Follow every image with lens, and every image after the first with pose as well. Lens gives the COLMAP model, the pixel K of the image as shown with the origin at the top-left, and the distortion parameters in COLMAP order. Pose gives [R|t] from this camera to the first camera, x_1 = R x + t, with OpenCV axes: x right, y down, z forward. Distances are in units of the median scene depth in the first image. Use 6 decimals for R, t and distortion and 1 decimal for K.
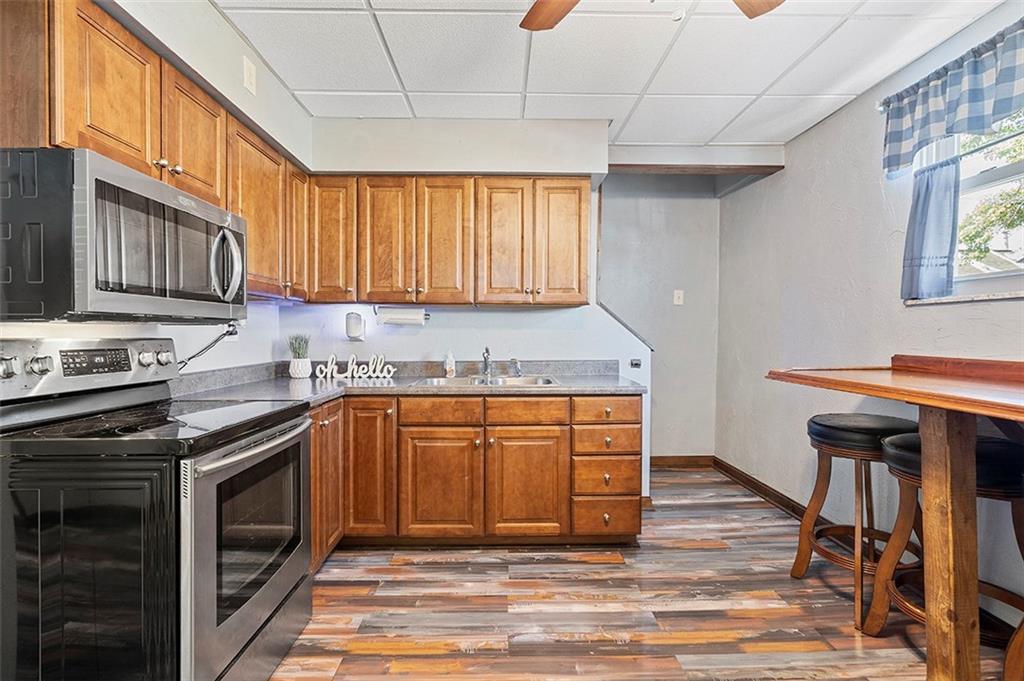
lens RADIAL K [[472.5, 0, 510.7], [0, 472.5, 335.5], [0, 0, 1]] dist [-0.002822, 0.001081]
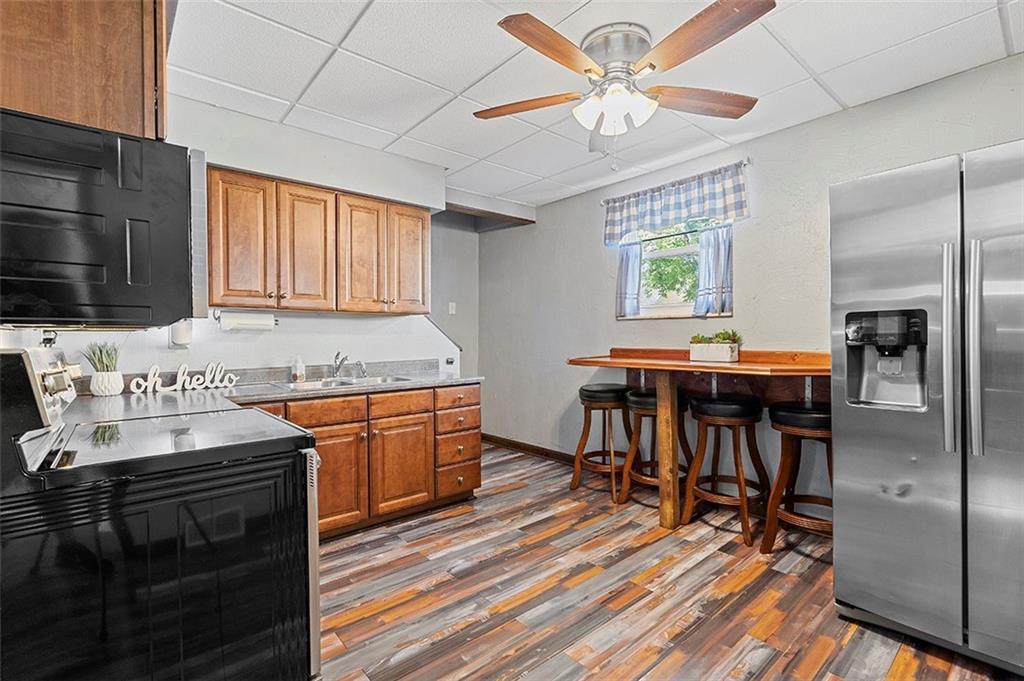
lens RADIAL K [[464.2, 0, 512.0], [0, 464.2, 340.5], [0, 0, 1]] dist [-0.002164, 0.000115]
pose [[0.769562, -0.012874, 0.638442, -0.495310], [0.012861, 0.999906, 0.004659, 0.000332], [-0.638442, 0.004626, 0.769656, -0.070788]]
